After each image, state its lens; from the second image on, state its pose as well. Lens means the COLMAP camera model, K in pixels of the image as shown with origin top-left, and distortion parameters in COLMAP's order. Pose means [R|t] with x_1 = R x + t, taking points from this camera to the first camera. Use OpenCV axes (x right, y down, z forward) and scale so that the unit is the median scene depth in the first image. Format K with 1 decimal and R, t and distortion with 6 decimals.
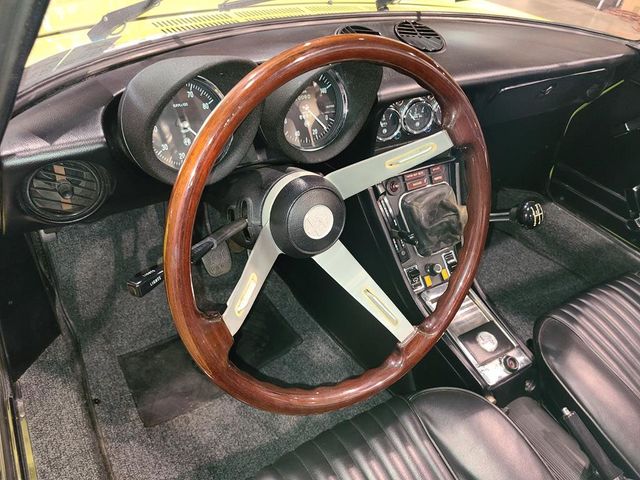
lens RADIAL K [[483.0, 0, 316.8], [0, 483.0, 231.0], [0, 0, 1]] dist [0.046120, -0.041492]
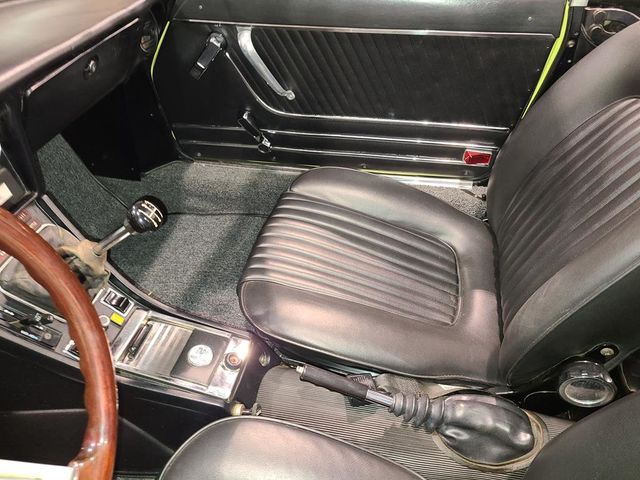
lens RADIAL K [[483.0, 0, 319.1], [0, 483.0, 233.8], [0, 0, 1]] dist [0.046120, -0.041492]
pose [[0.683289, -0.558130, 0.470752, 0.206425], [0.526166, 0.823400, 0.212512, -0.026211], [-0.506226, 0.102486, 0.856289, 0.123112]]
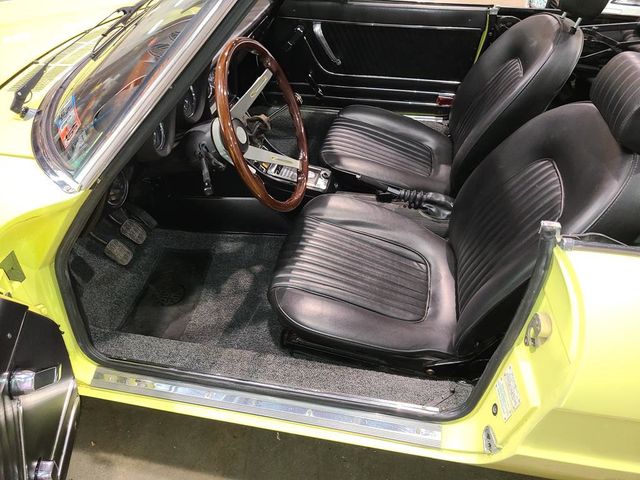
lens RADIAL K [[483.0, 0, 320.1], [0, 483.0, 236.5], [0, 0, 1]] dist [0.046120, -0.041492]
pose [[0.676781, -0.545980, 0.493834, -0.656059], [0.509197, 0.831629, 0.221609, 0.035127], [-0.531681, 0.101478, 0.840843, -0.544221]]
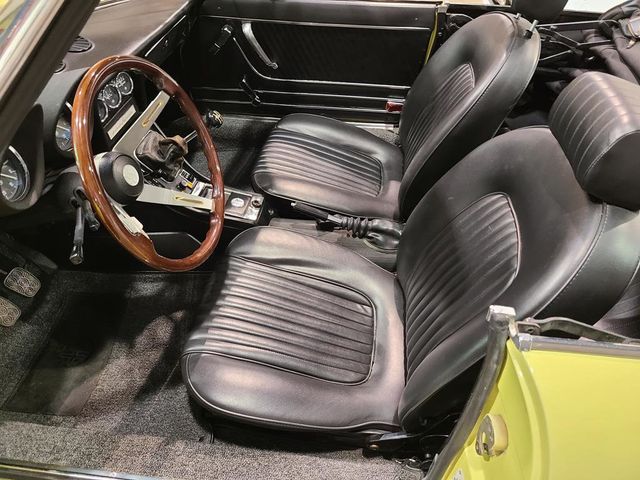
lens RADIAL K [[483.0, 0, 319.4], [0, 483.0, 237.0], [0, 0, 1]] dist [0.046120, -0.041492]
pose [[0.627508, -0.582920, 0.516176, -0.368487], [0.524005, 0.806515, 0.273775, 0.022431], [-0.575892, 0.098682, 0.811548, -0.437370]]
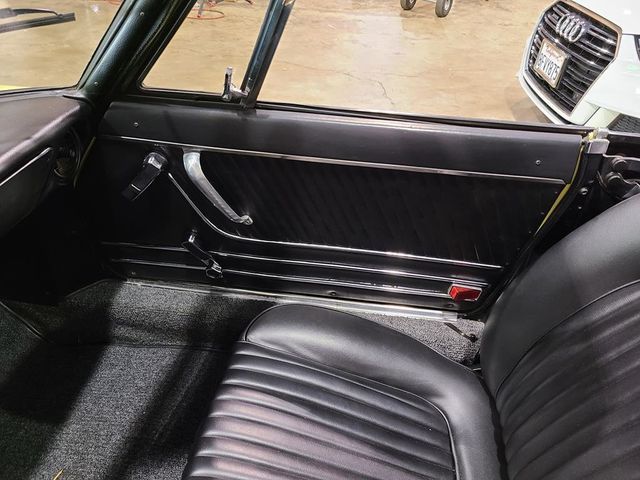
lens RADIAL K [[483.0, 0, 313.2], [0, 483.0, 239.2], [0, 0, 1]] dist [0.046120, -0.041492]
pose [[0.637272, -0.522048, 0.566877, 0.437040], [0.502478, 0.839206, 0.207966, -0.213373], [-0.584295, 0.152312, 0.797120, 0.300967]]
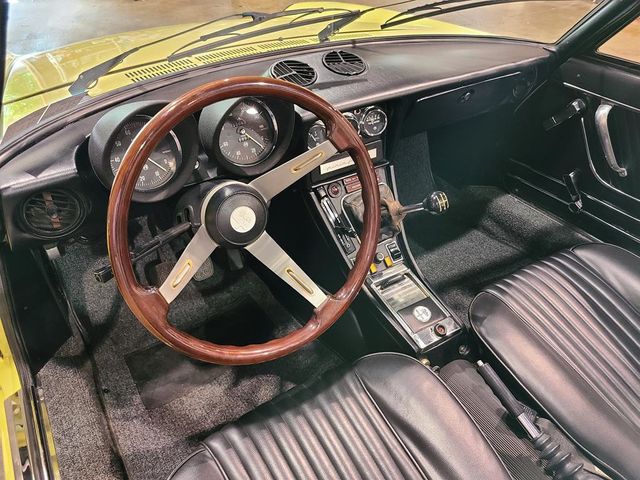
lens RADIAL K [[483.0, 0, 319.1], [0, 483.0, 239.4], [0, 0, 1]] dist [0.046120, -0.041492]
pose [[0.995127, -0.082535, -0.053946, 0.179192], [0.081439, 0.996431, -0.022204, 0.053247], [0.055586, 0.017702, 0.998297, -0.186330]]
